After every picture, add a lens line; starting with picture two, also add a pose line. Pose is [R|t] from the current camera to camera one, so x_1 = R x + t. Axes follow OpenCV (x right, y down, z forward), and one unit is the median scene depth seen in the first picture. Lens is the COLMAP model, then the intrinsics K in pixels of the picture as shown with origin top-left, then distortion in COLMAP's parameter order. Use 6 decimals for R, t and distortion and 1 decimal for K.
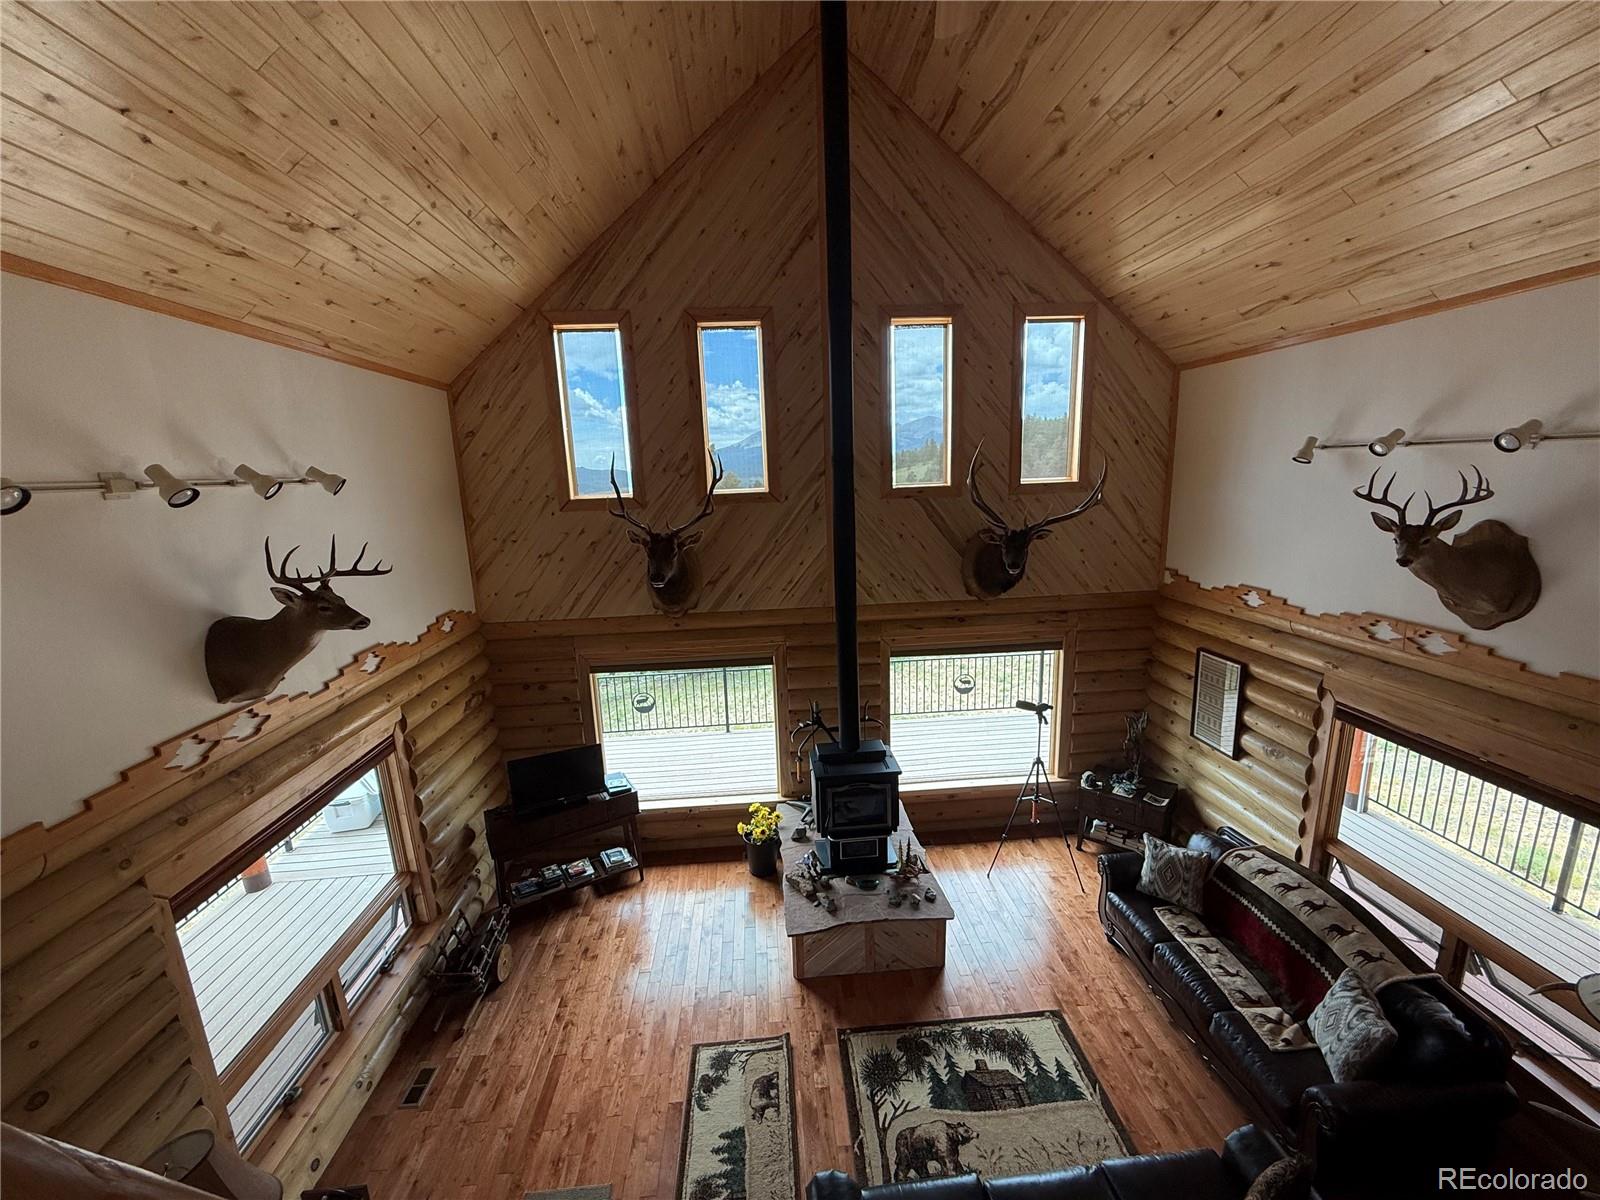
lens RADIAL K [[635.5, 0, 803.0], [0, 635.5, 605.0], [0, 0, 1]] dist [-0.002196, -0.000344]
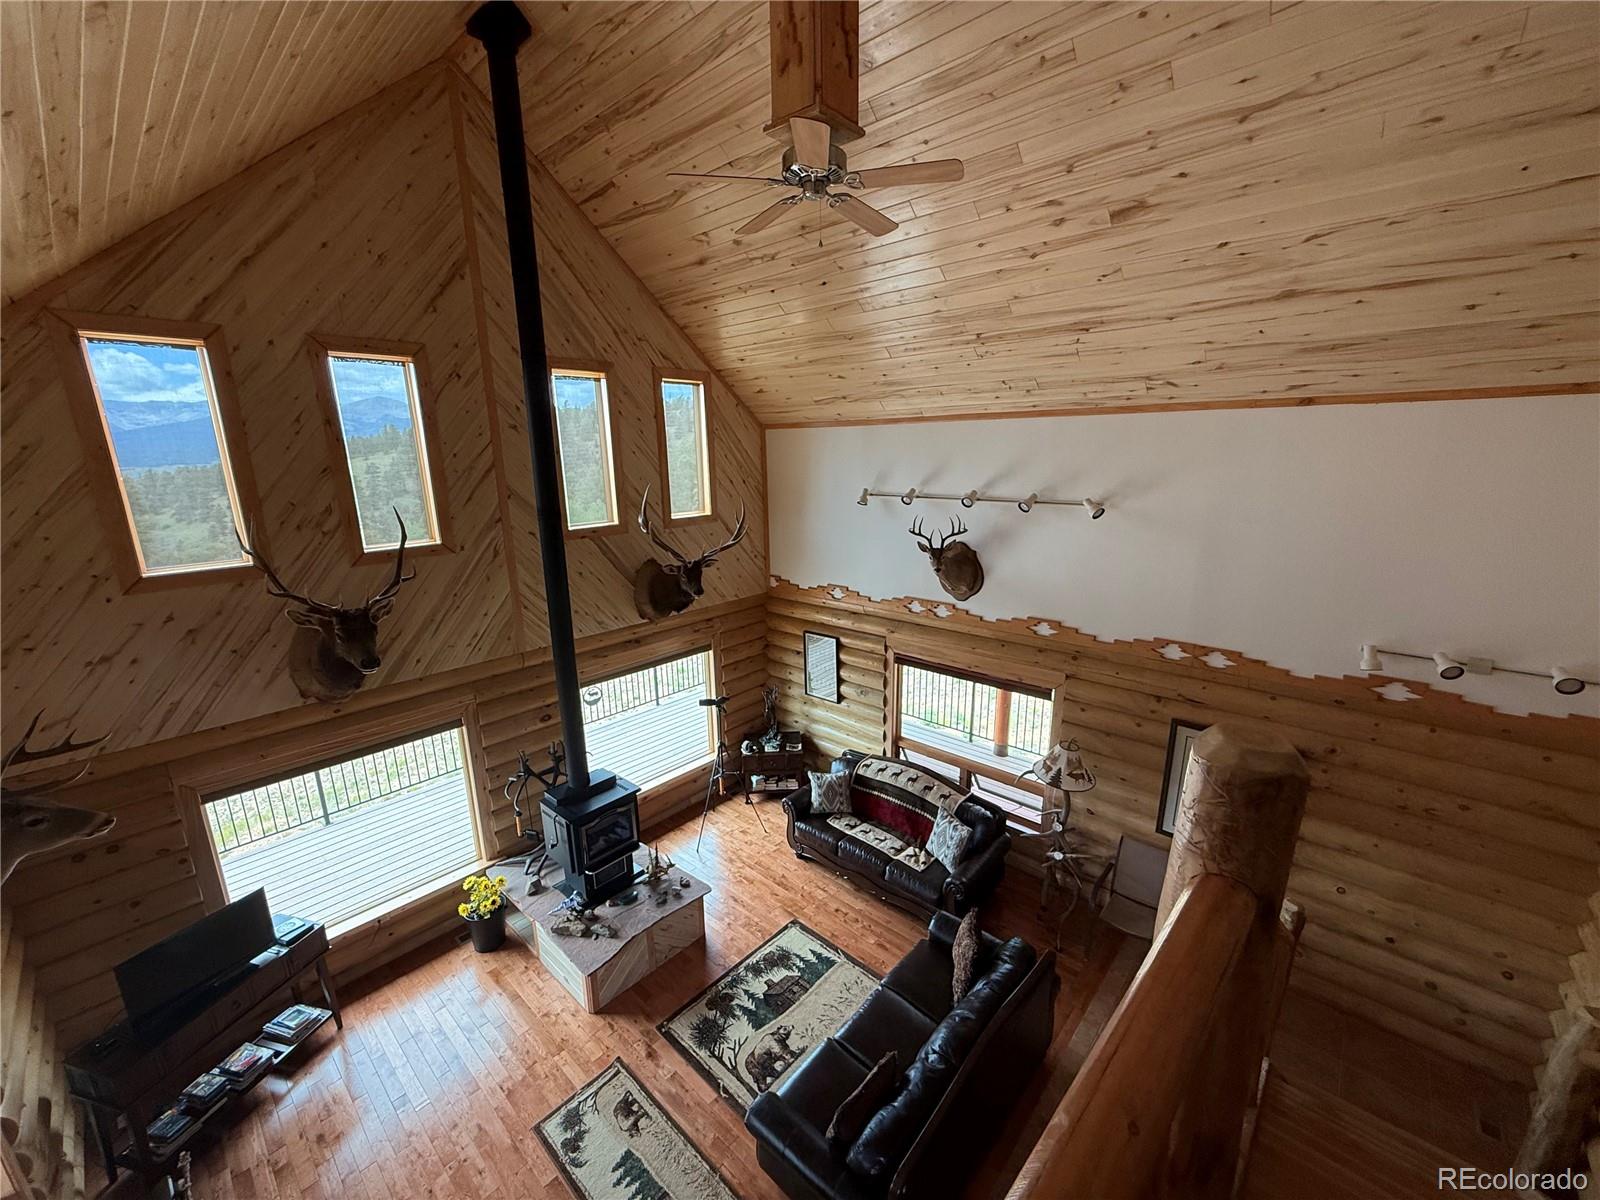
lens RADIAL K [[635.5, 0, 803.0], [0, 635.5, 605.0], [0, 0, 1]] dist [-0.002196, -0.000344]
pose [[0.724830, -0.142990, 0.673925, -0.317504], [0.132884, 0.988872, 0.066893, -0.085277], [-0.675991, 0.041068, 0.735765, -0.023618]]
